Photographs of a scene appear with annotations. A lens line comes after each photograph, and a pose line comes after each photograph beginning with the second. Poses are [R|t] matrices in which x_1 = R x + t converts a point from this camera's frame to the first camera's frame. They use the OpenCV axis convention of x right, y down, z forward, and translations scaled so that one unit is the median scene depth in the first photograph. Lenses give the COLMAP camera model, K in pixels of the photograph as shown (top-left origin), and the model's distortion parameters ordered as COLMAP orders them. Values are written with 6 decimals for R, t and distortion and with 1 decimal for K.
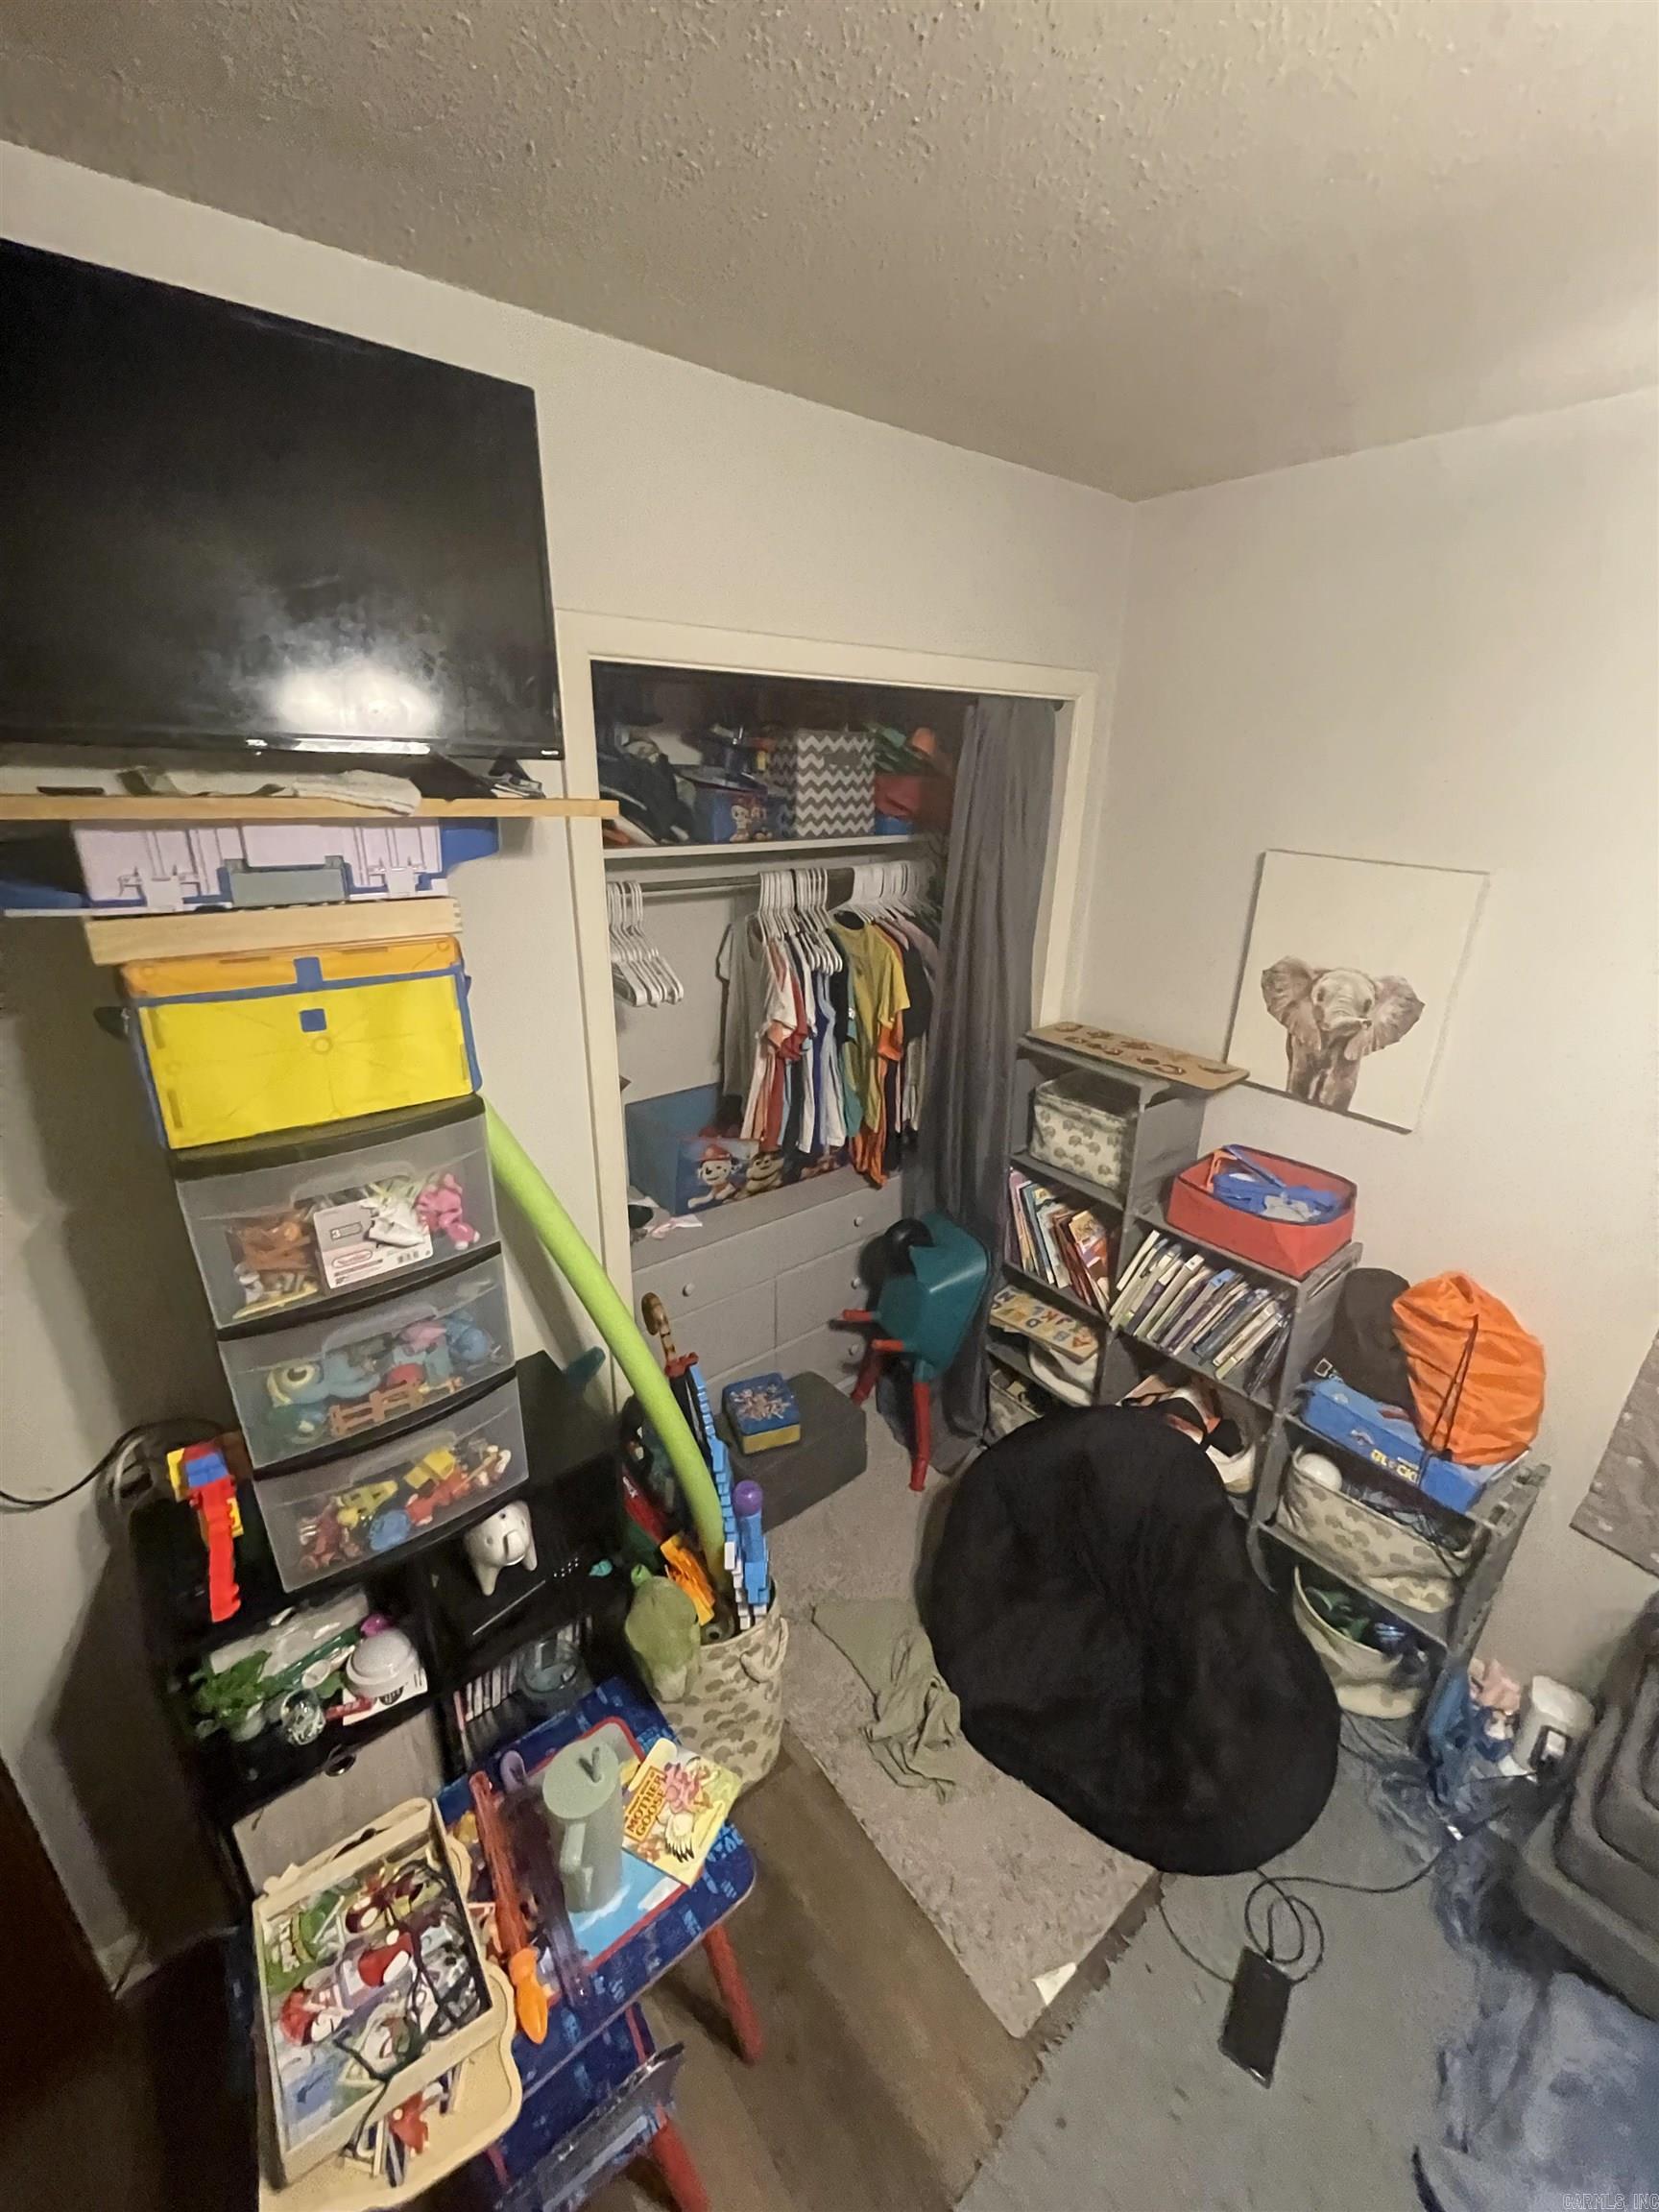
lens RADIAL K [[891.2, 0, 831.1], [0, 891.2, 1096.6], [0, 0, 1]] dist [-0.001213, -0.000472]
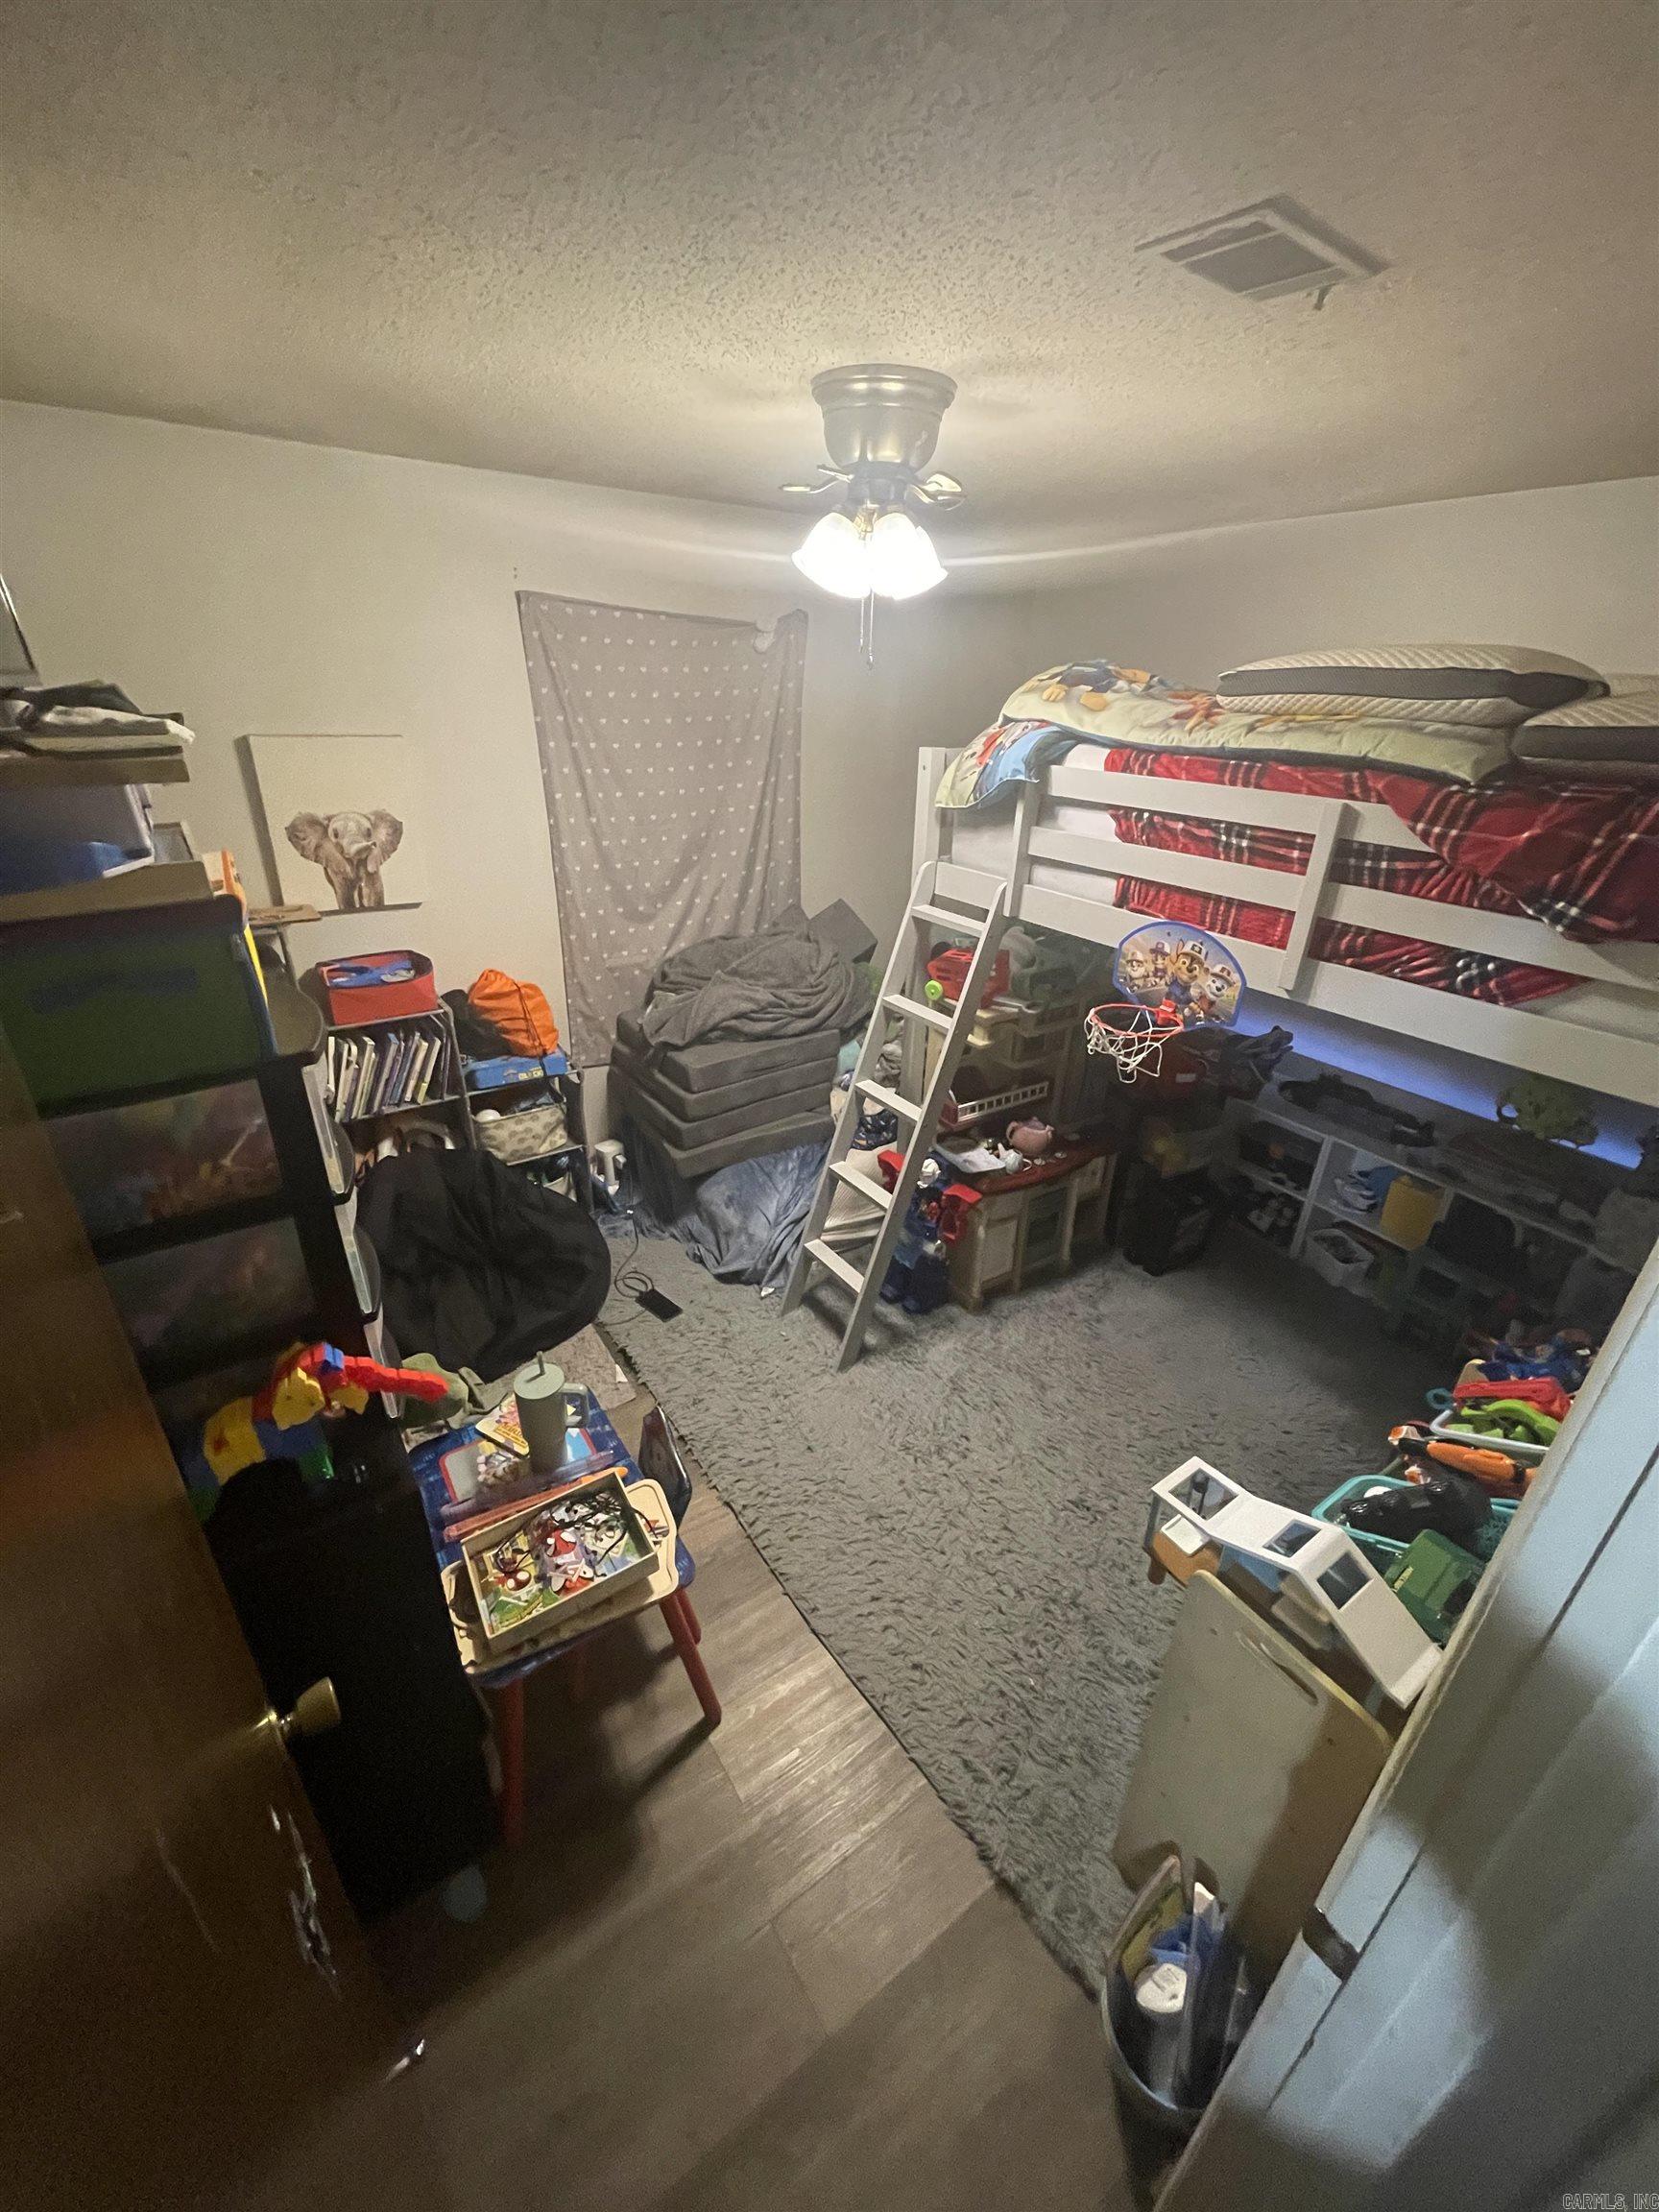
lens RADIAL K [[891.2, 0, 826.2], [0, 891.2, 1108.6], [0, 0, 1]] dist [-0.001213, -0.000472]
pose [[0.080863, -0.448107, 0.890315, -0.884023], [0.328996, 0.855178, 0.400541, -0.050607], [-0.940863, 0.260521, 0.216578, 0.054208]]
